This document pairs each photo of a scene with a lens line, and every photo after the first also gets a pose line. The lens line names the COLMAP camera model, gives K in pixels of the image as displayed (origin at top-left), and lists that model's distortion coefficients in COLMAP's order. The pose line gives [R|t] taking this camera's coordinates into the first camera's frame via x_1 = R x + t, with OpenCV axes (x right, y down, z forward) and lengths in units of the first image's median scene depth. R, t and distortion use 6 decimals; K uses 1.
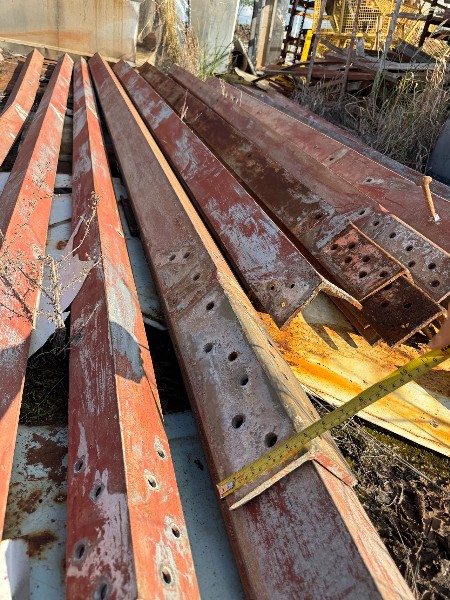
lens RADIAL K [[431.0, 0, 231.7], [0, 431.0, 302.7], [0, 0, 1]] dist [0.055112, -0.066554]
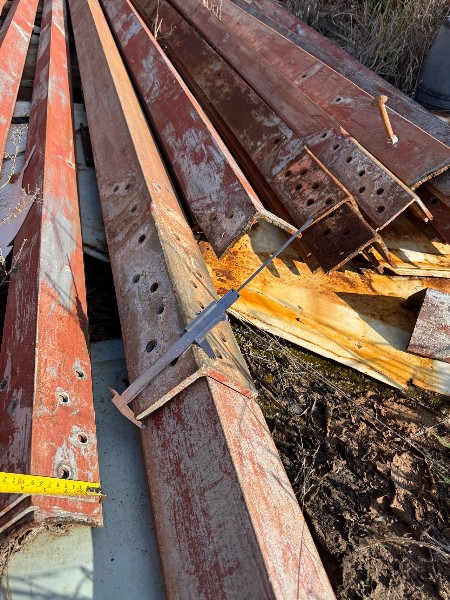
lens RADIAL K [[433.7, 0, 231.9], [0, 433.7, 297.2], [0, 0, 1]] dist [0.041316, -0.061794]
pose [[0.999629, -0.018111, -0.020361, 0.145588], [0.021049, 0.987715, 0.154841, -0.006852], [0.017307, -0.155212, 0.987730, -0.037518]]
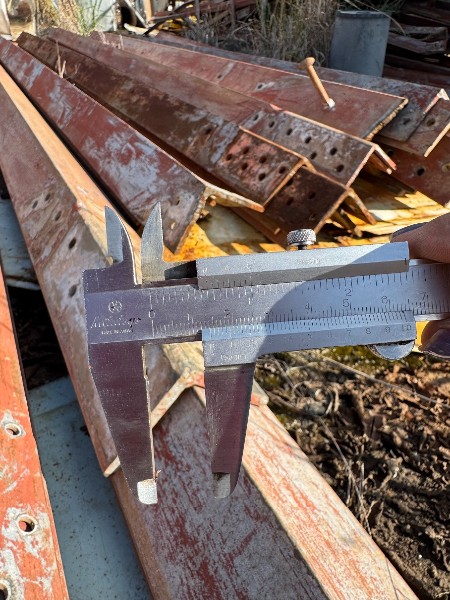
lens RADIAL K [[436.4, 0, 227.0], [0, 436.4, 275.8], [0, 0, 1]] dist [-0.012524, 0.003204]
pose [[0.967007, -0.241772, 0.080274, 0.119661], [0.238977, 0.970077, 0.042912, 0.080383], [-0.088247, -0.022313, 0.995849, 0.119588]]
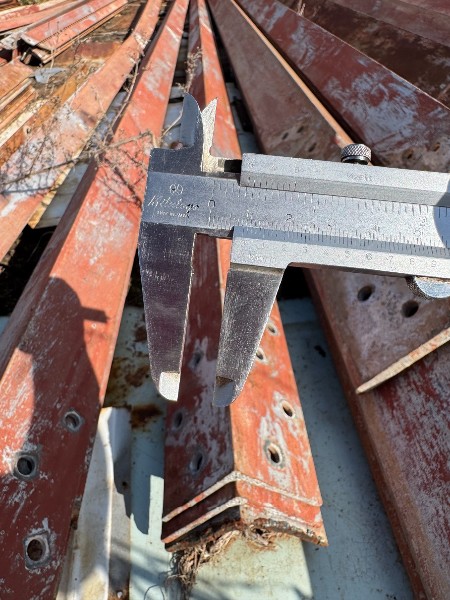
lens RADIAL K [[436.0, 0, 225.5], [0, 436.0, 267.1], [0, 0, 1]] dist [-0.012348, 0.004143]
pose [[0.950060, -0.035542, -0.310036, 0.012025], [0.056649, 0.996629, 0.059342, 0.098978], [0.306882, -0.073942, 0.948871, 0.101029]]
